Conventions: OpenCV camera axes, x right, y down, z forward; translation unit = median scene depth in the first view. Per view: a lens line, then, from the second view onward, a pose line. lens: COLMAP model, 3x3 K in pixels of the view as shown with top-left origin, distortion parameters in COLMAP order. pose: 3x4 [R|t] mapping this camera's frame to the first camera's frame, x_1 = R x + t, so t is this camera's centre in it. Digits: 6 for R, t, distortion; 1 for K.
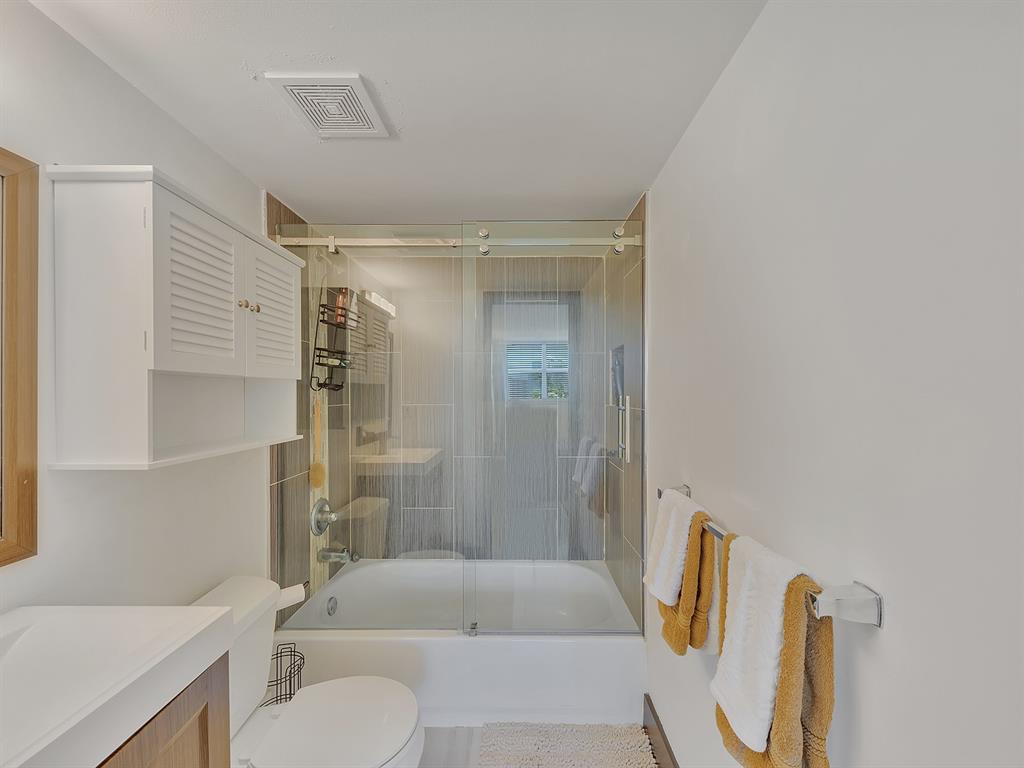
lens RADIAL K [[397.2, 0, 516.6], [0, 397.2, 406.7], [0, 0, 1]] dist [0.004029, -0.002613]
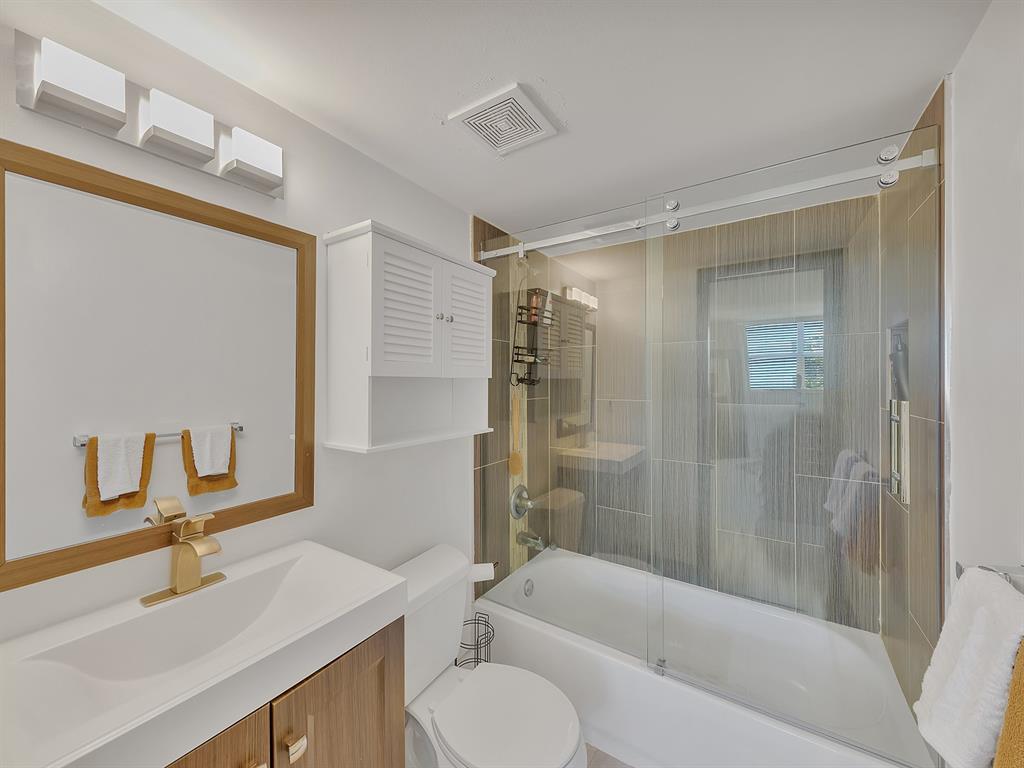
lens RADIAL K [[397.2, 0, 509.7], [0, 397.2, 385.0], [0, 0, 1]] dist [0.004029, -0.002613]
pose [[0.832884, 0.007643, -0.553394, 0.095863], [-0.018673, 0.999723, -0.014297, -0.029947], [0.553132, 0.022241, 0.832797, 0.097522]]
